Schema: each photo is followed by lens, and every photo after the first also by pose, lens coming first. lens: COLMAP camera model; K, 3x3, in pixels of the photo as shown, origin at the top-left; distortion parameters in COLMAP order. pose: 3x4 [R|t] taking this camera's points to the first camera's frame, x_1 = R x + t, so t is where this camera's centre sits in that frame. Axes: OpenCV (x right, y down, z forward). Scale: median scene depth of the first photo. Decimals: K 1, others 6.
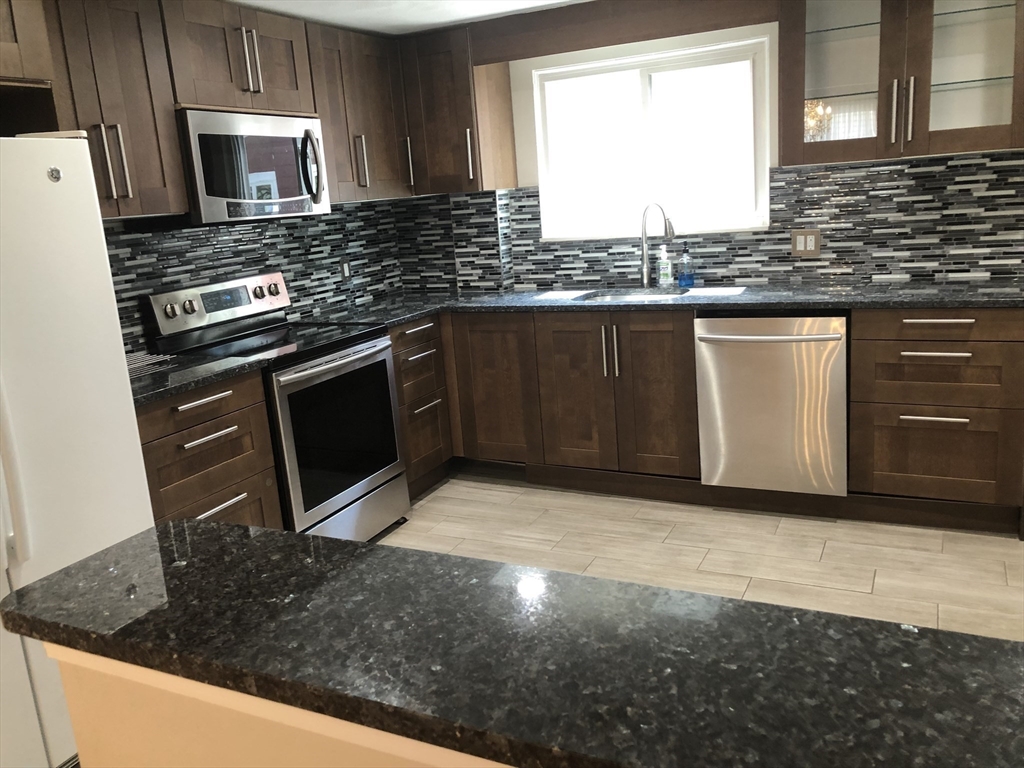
lens RADIAL K [[840.6, 0, 510.5], [0, 840.6, 382.8], [0, 0, 1]] dist [0.017419, 0.020626]
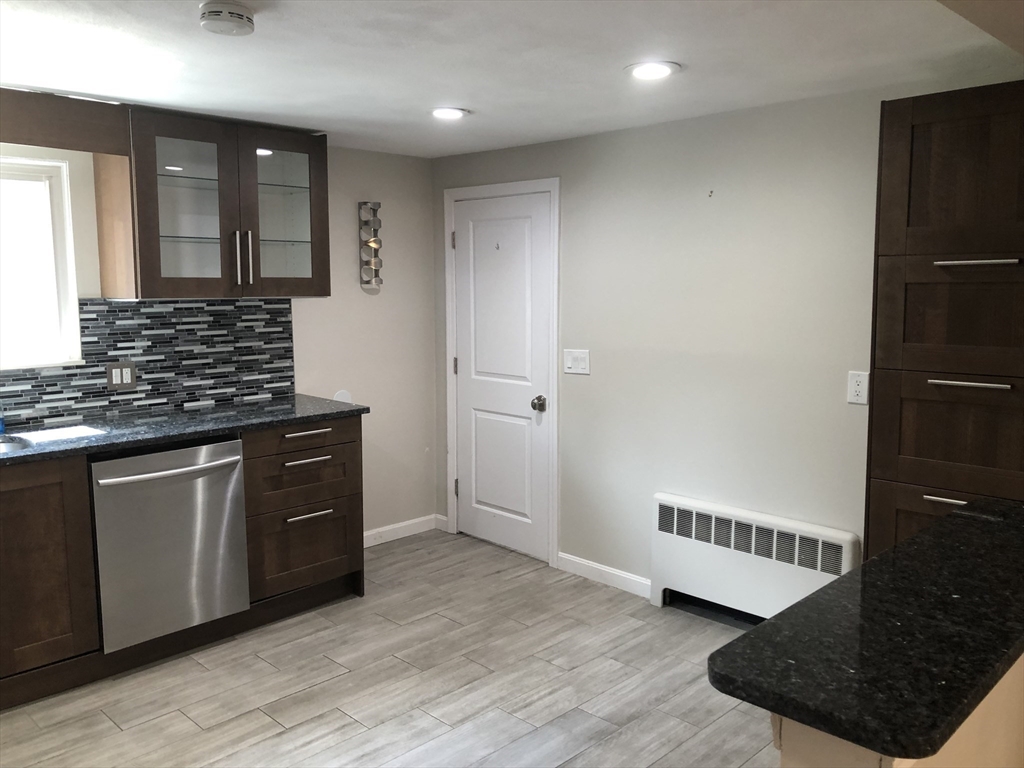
lens RADIAL K [[840.6, 0, 510.9], [0, 840.6, 382.4], [0, 0, 1]] dist [0.017419, 0.020626]
pose [[0.327837, -0.045856, 0.943621, -0.447837], [0.195465, 0.980501, -0.020262, -0.053959], [-0.924292, 0.191088, 0.330408, 0.279640]]
